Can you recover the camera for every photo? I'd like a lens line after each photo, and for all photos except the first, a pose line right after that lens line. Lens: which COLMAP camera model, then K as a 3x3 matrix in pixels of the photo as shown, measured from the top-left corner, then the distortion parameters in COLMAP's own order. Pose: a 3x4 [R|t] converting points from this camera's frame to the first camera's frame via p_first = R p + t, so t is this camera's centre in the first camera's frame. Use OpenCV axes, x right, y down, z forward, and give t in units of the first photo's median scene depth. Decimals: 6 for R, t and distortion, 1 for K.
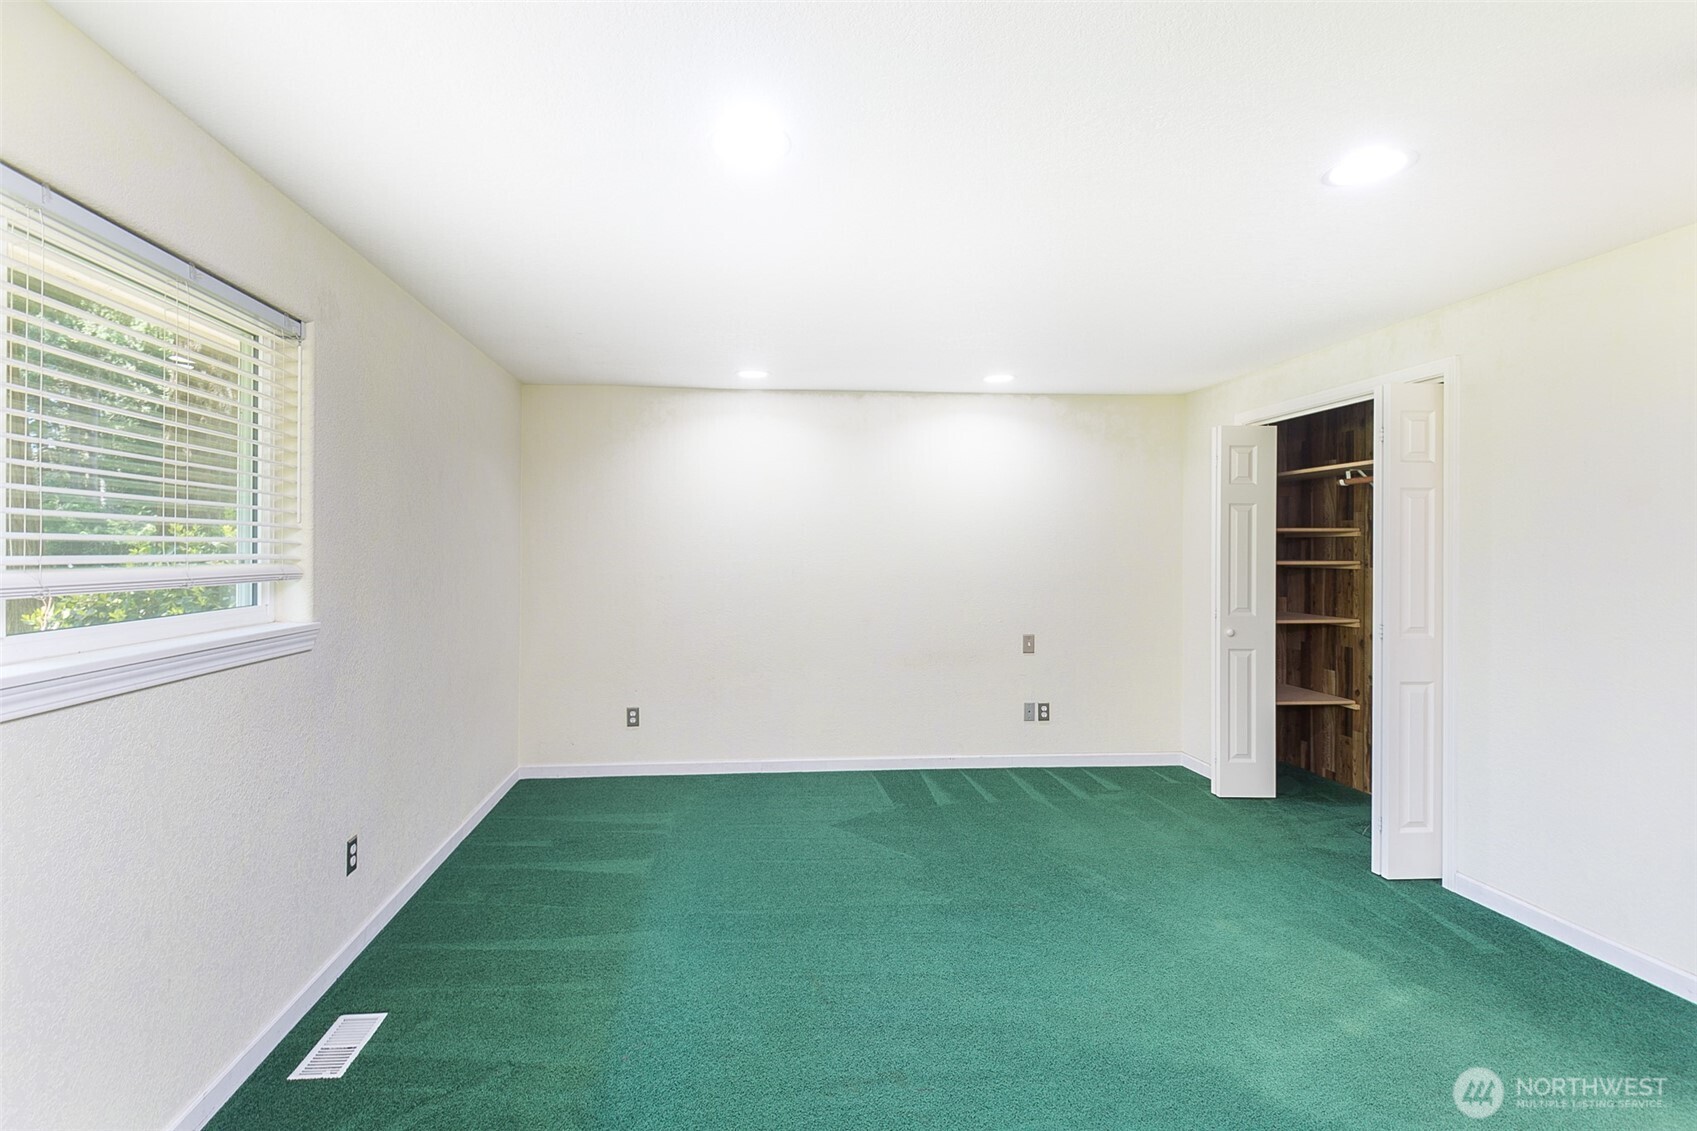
lens RADIAL K [[778.0, 0, 841.9], [0, 778.0, 555.8], [0, 0, 1]] dist [0.015378, -0.009444]
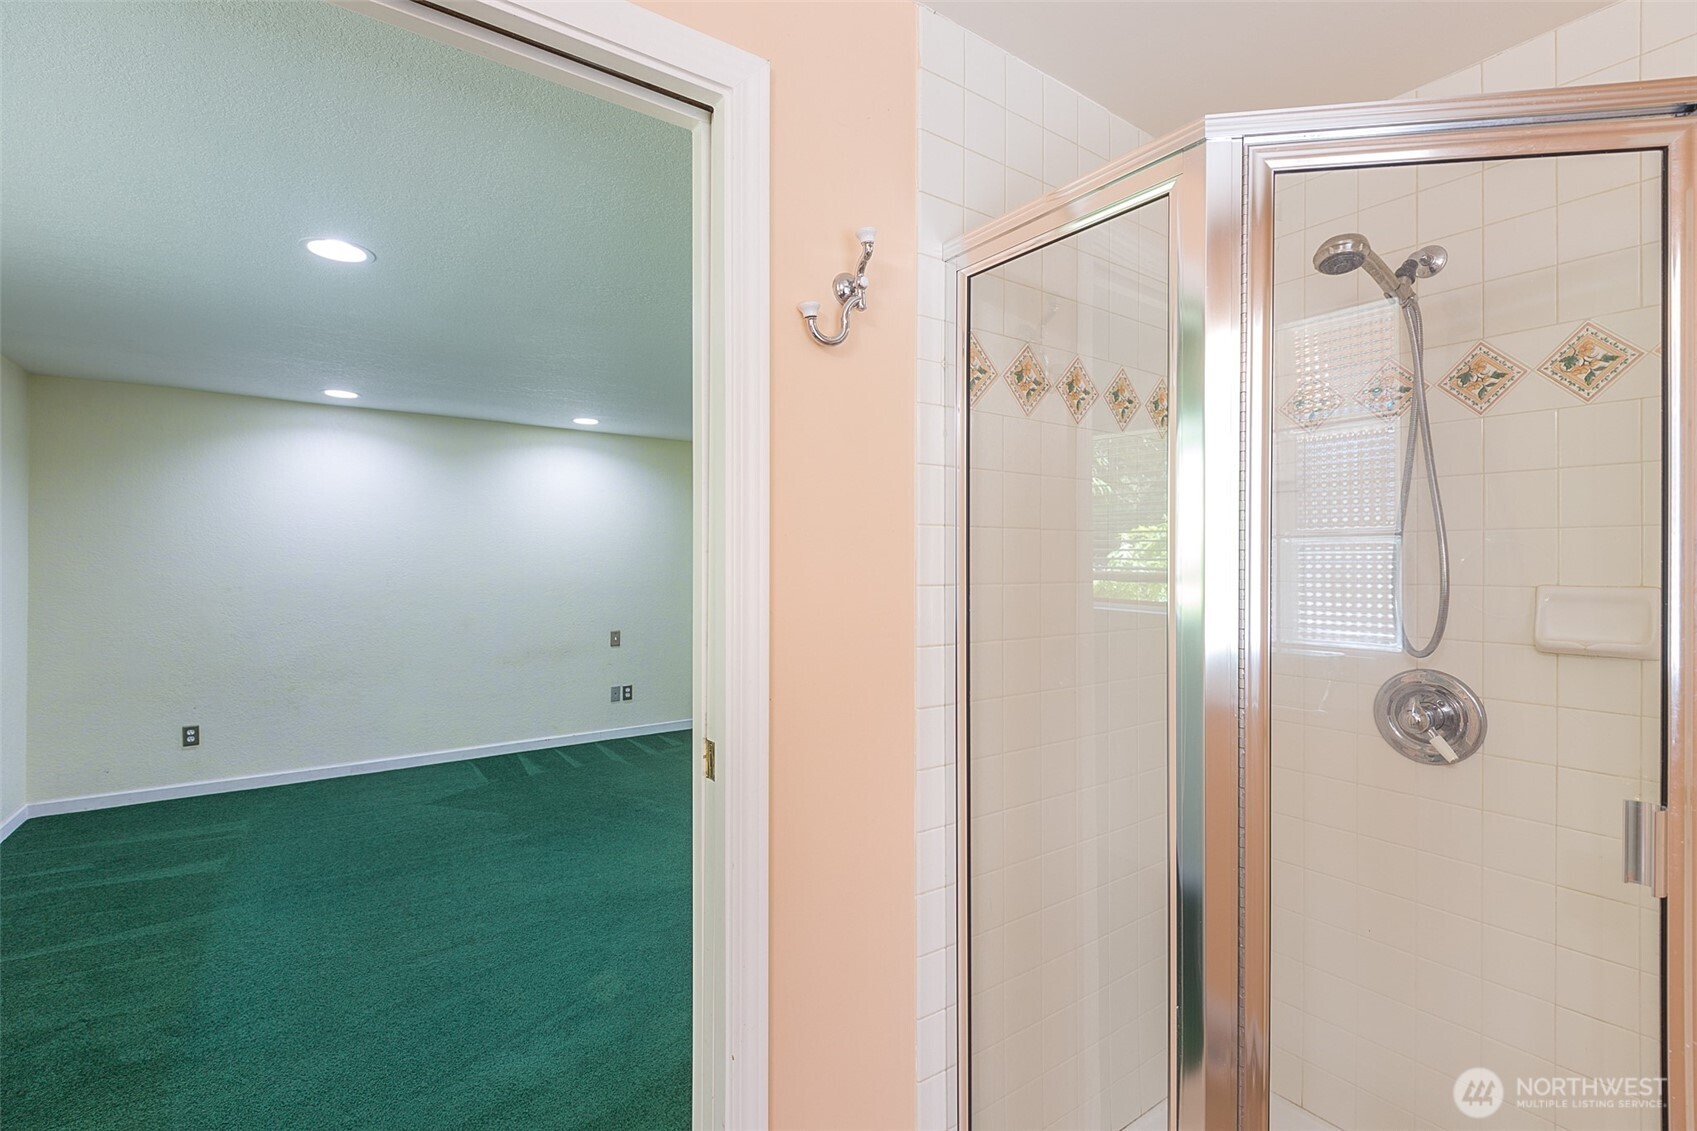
lens RADIAL K [[778.0, 0, 863.9], [0, 778.0, 565.5], [0, 0, 1]] dist [0.015378, -0.009444]
pose [[0.888587, -0.003898, 0.458691, 0.034290], [0.004909, 0.999987, -0.001012, 0.004134], [-0.458681, 0.003151, 0.888595, -0.309216]]
